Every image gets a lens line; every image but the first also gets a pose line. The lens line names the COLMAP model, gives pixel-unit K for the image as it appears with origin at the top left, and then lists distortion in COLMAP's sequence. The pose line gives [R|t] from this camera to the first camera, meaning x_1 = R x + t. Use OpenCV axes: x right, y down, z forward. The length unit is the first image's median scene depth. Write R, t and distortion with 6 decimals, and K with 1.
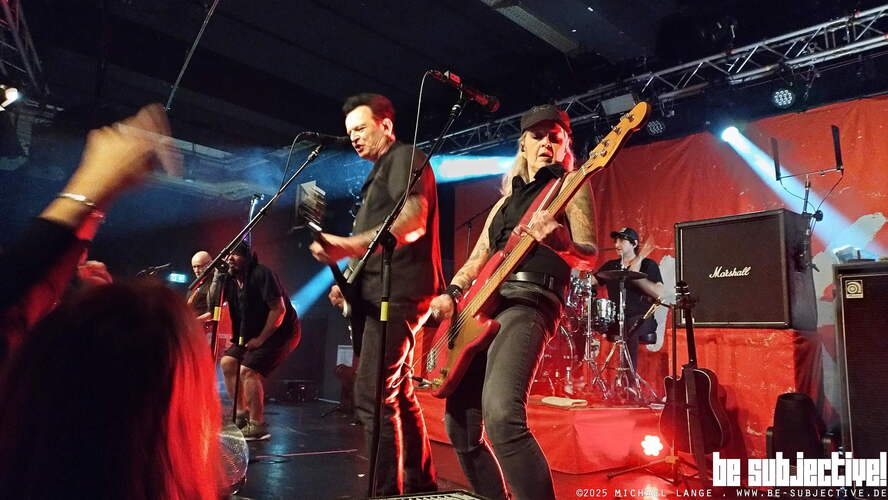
lens RADIAL K [[644.6, 0, 439.6], [0, 644.6, 246.3], [0, 0, 1]] dist [0.086809, -0.079698]
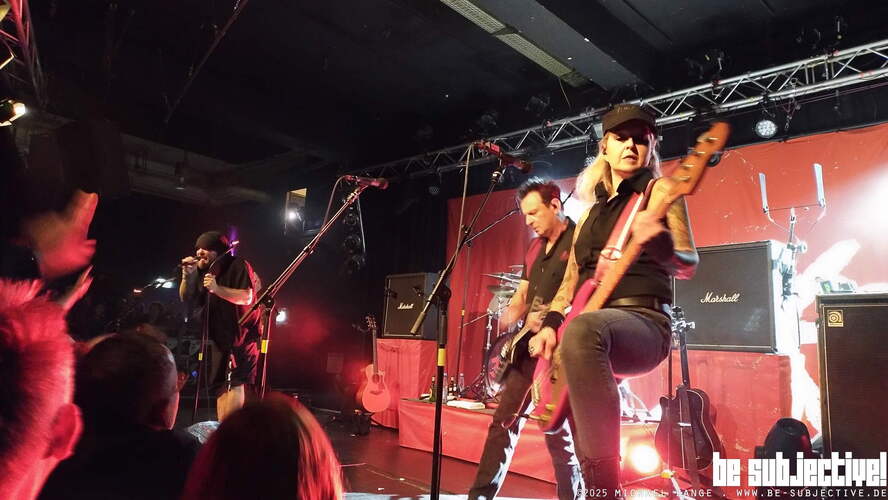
lens RADIAL K [[644.6, 0, 439.6], [0, 644.6, 246.3], [0, 0, 1]] dist [0.086809, -0.079698]
pose [[0.999279, 0.010469, 0.036494, -0.047467], [-0.010476, 0.999945, 0.000008, -0.034255], [-0.036492, -0.000390, 0.999334, -0.046988]]
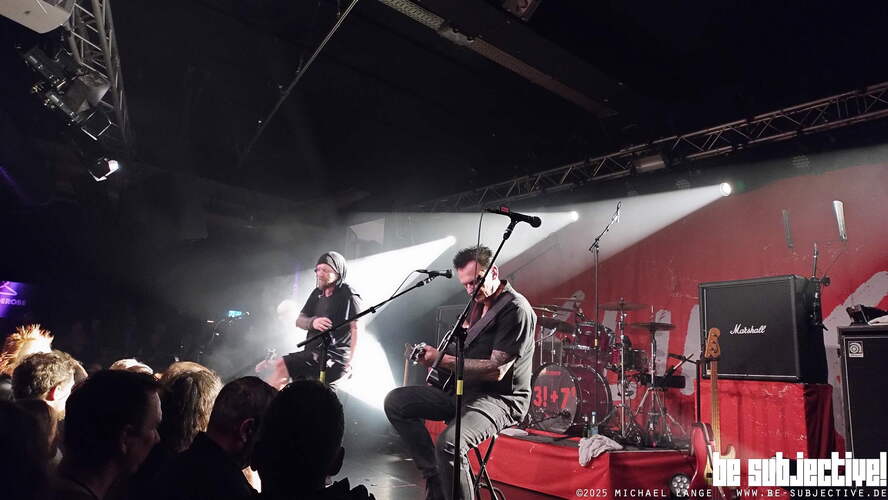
lens RADIAL K [[644.6, 0, 439.6], [0, 644.6, 246.3], [0, 0, 1]] dist [0.086809, -0.079698]
pose [[0.998338, -0.008256, -0.057044, -0.017558], [0.005992, 0.999191, -0.039756, -0.052116], [0.057326, 0.039348, 0.997580, -0.135711]]
